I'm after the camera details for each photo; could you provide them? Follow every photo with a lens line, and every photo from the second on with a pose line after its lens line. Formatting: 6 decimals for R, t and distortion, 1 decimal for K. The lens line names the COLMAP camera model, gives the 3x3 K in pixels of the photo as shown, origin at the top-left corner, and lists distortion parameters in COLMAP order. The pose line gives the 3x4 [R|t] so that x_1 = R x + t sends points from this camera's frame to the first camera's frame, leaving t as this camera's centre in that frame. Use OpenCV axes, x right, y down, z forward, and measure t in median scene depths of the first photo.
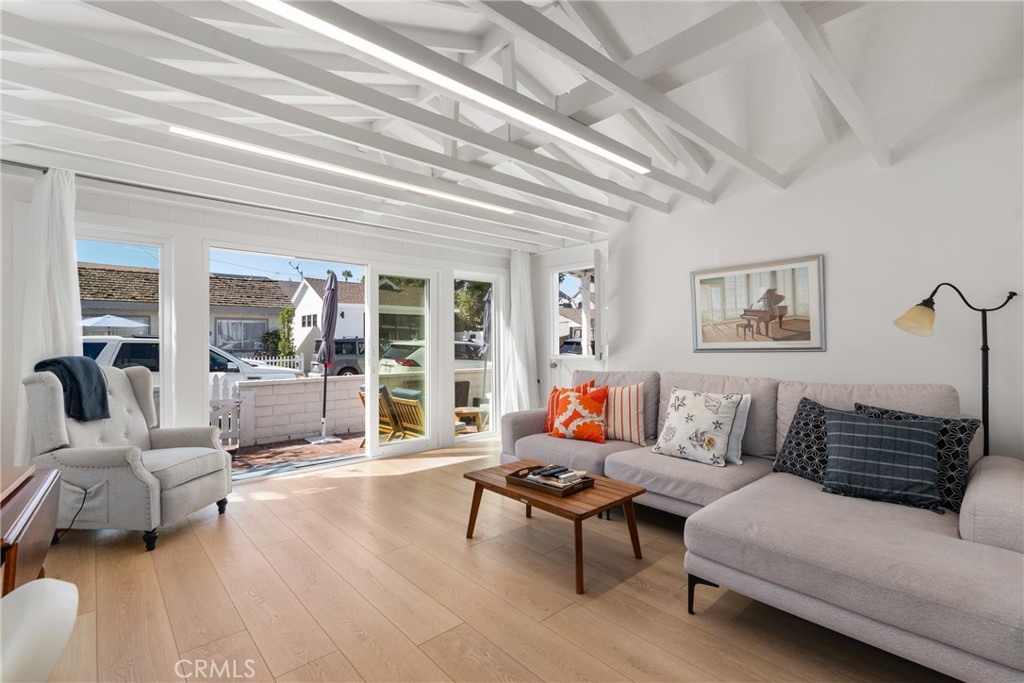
lens RADIAL K [[464.0, 0, 512.0], [0, 464.0, 341.5], [0, 0, 1]] dist [-0.001383, 0.000412]
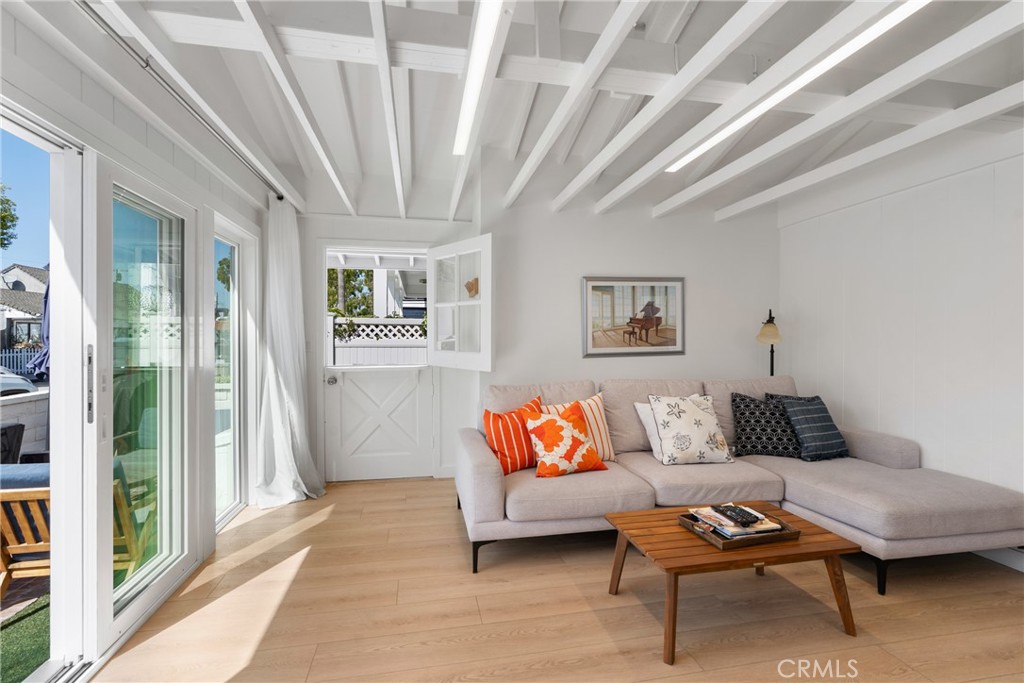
lens RADIAL K [[464.0, 0, 512.0], [0, 464.0, 341.5], [0, 0, 1]] dist [-0.001383, 0.000412]
pose [[0.517239, -0.002050, 0.855839, -0.545055], [-0.001459, 0.999994, 0.003277, -0.014848], [-0.855840, -0.002943, 0.517233, 0.625206]]
